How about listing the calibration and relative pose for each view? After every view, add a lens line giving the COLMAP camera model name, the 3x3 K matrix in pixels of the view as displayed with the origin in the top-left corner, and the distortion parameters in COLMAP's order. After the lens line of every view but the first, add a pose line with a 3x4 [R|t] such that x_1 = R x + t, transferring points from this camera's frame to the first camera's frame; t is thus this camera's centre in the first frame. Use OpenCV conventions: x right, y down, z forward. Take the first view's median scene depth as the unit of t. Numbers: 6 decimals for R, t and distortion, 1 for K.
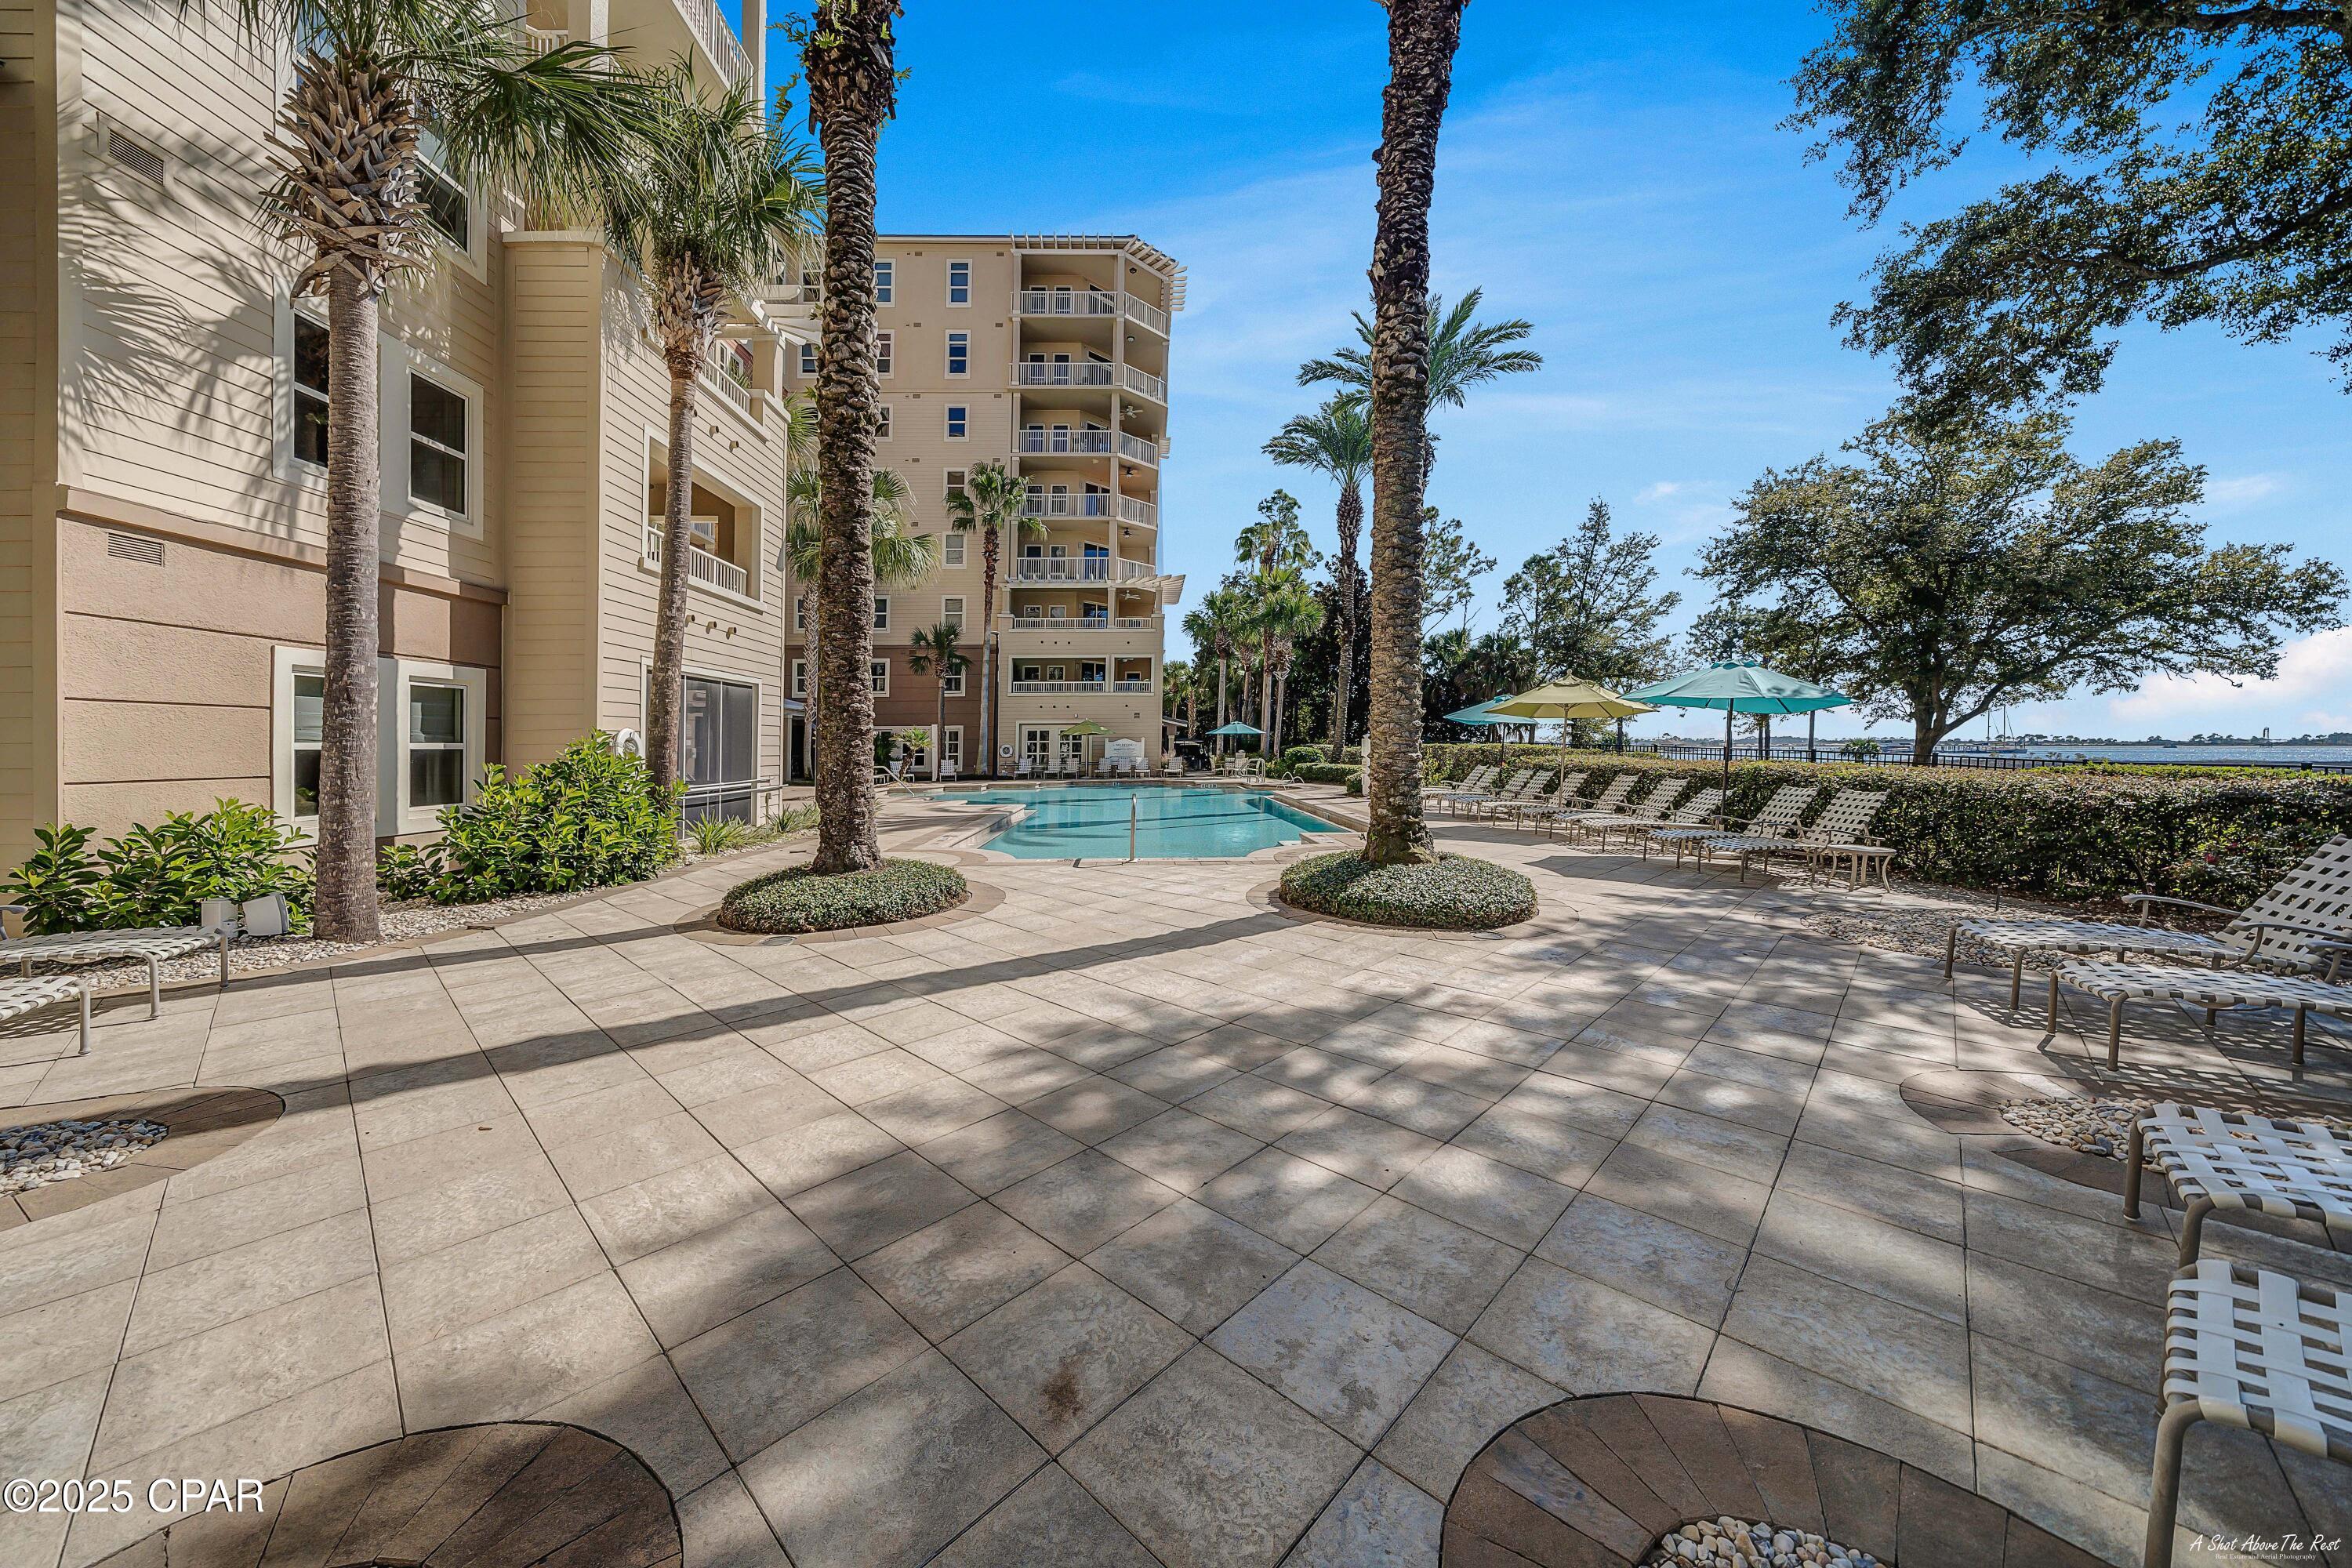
lens RADIAL K [[813.9, 0, 1164.9], [0, 813.9, 787.2], [0, 0, 1]] dist [-0.003092, -0.000073]
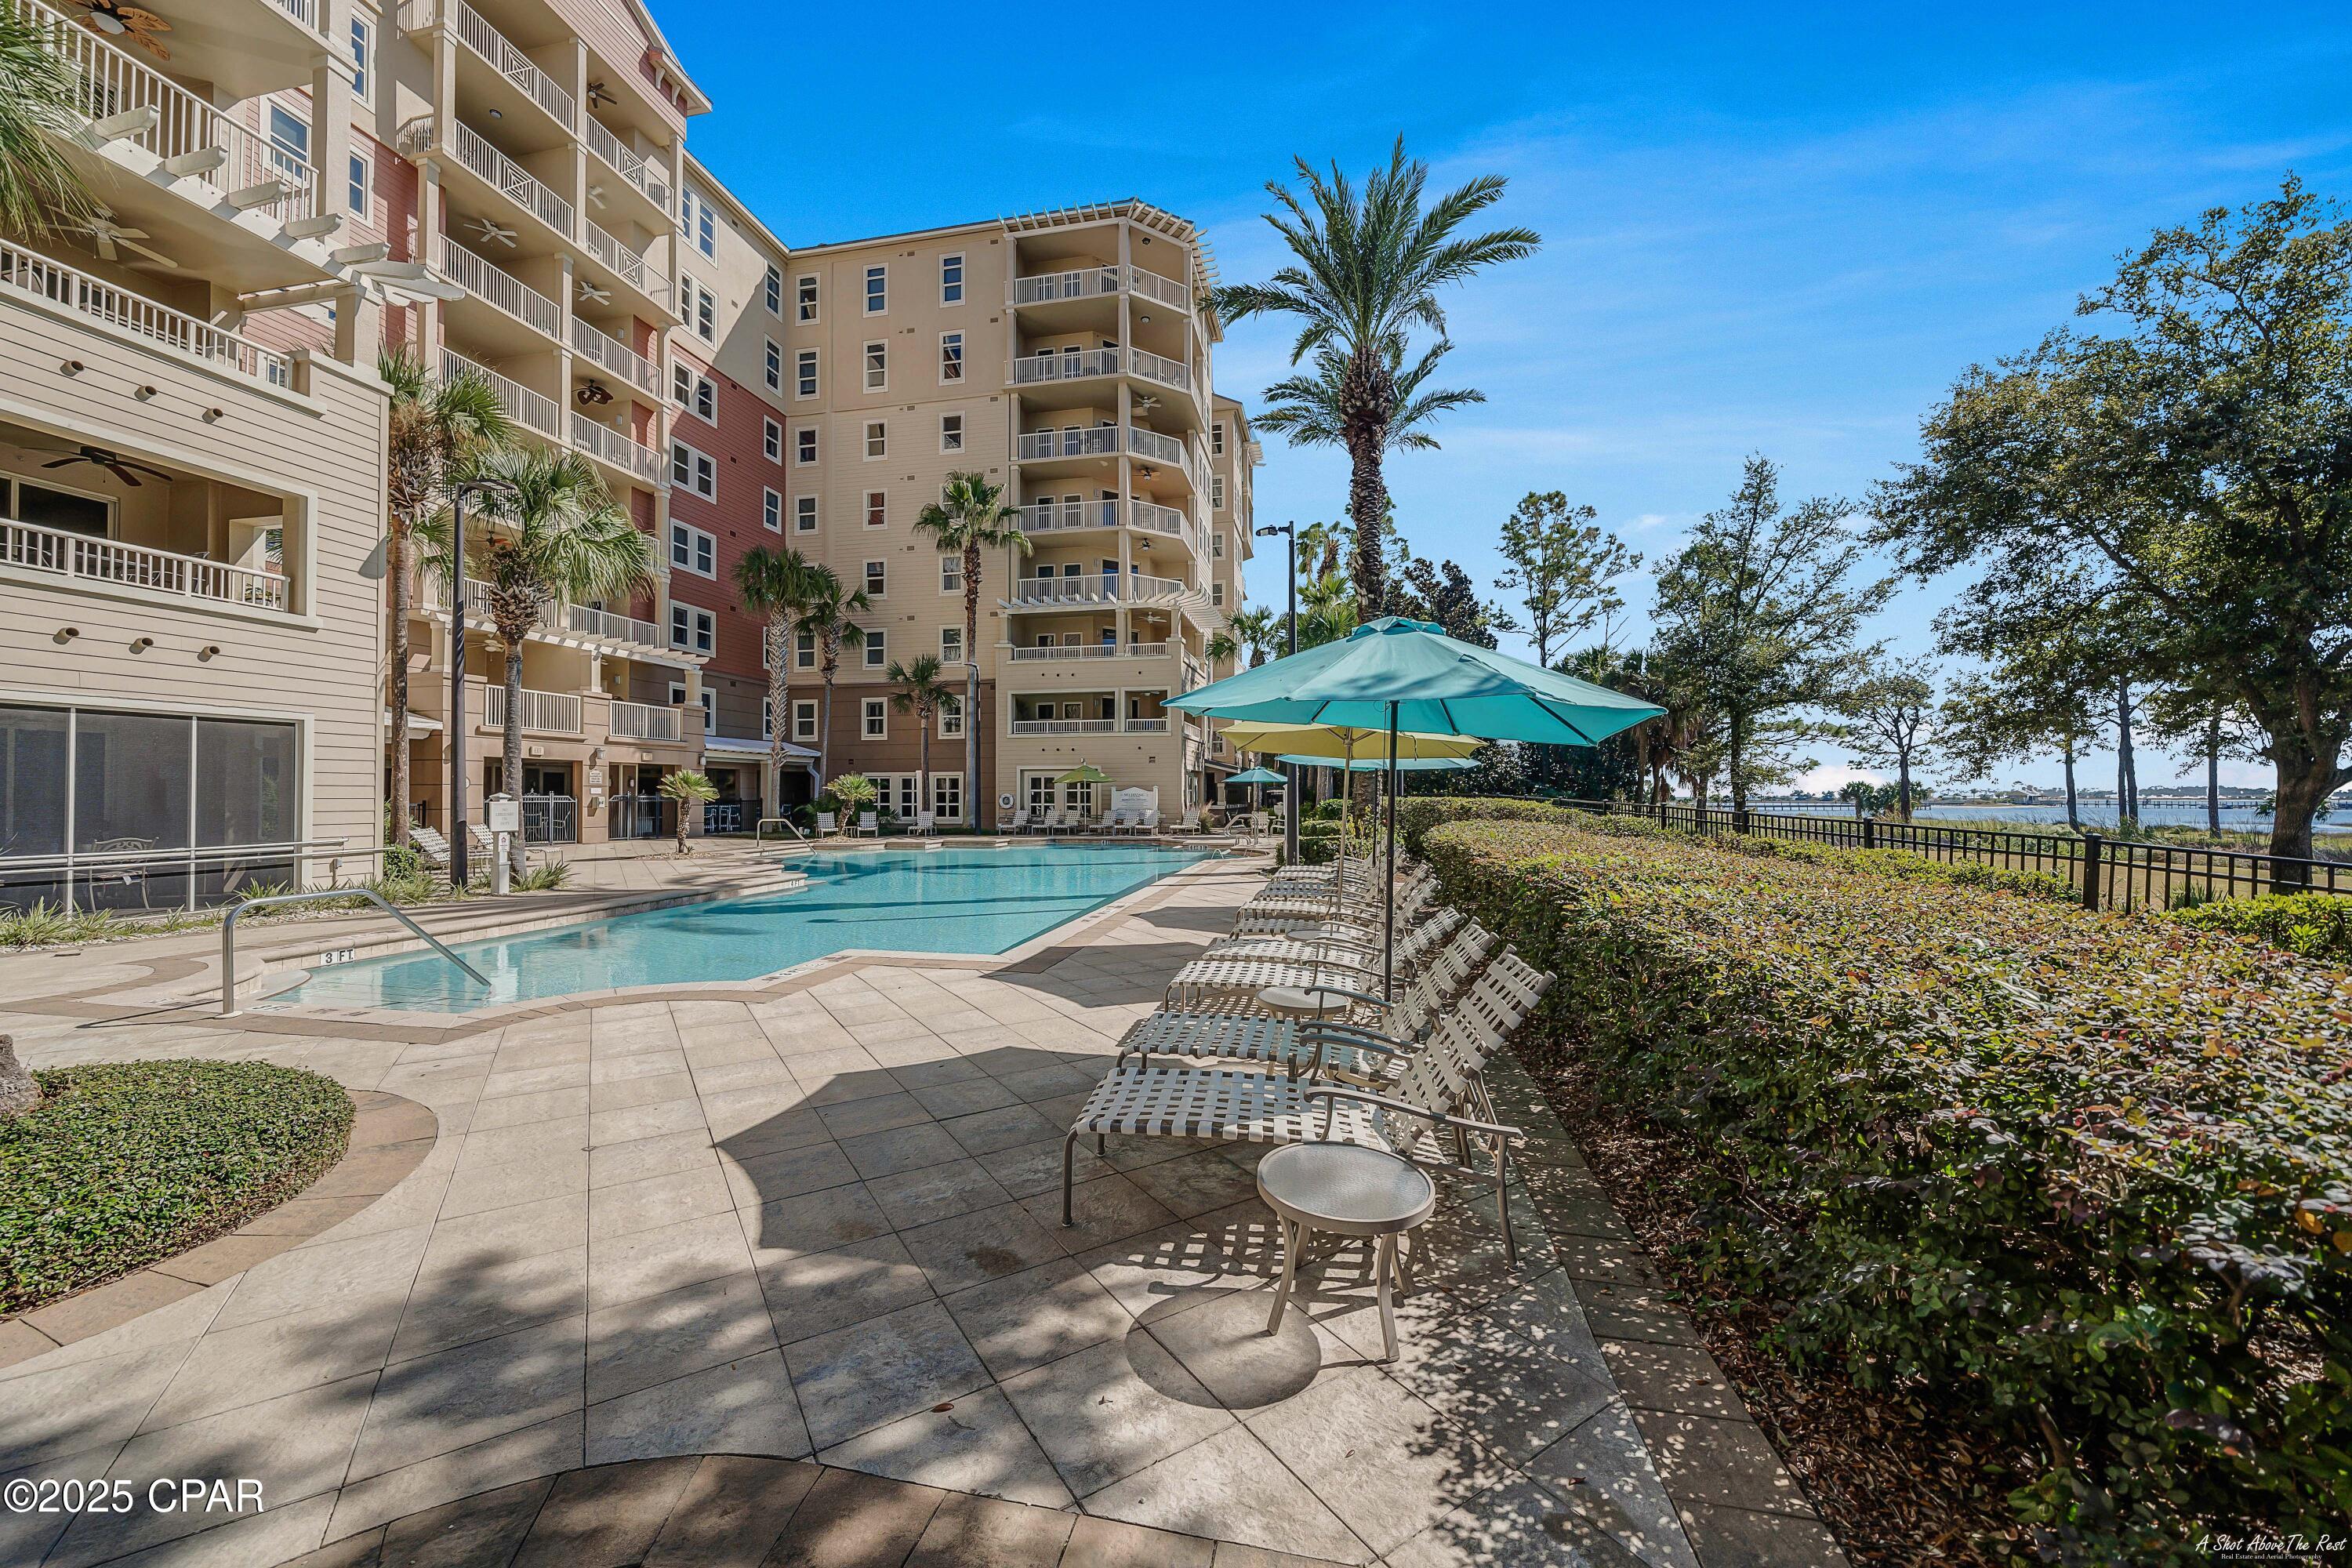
lens RADIAL K [[871.8, 0, 1177.2], [0, 871.8, 784.3], [0, 0, 1]] dist [-0.000842, 0.000345]
pose [[0.974562, 0.002869, -0.224098, 0.199438], [-0.016438, 0.998140, -0.058708, -0.011630], [0.223512, 0.060898, 0.972797, 0.149579]]
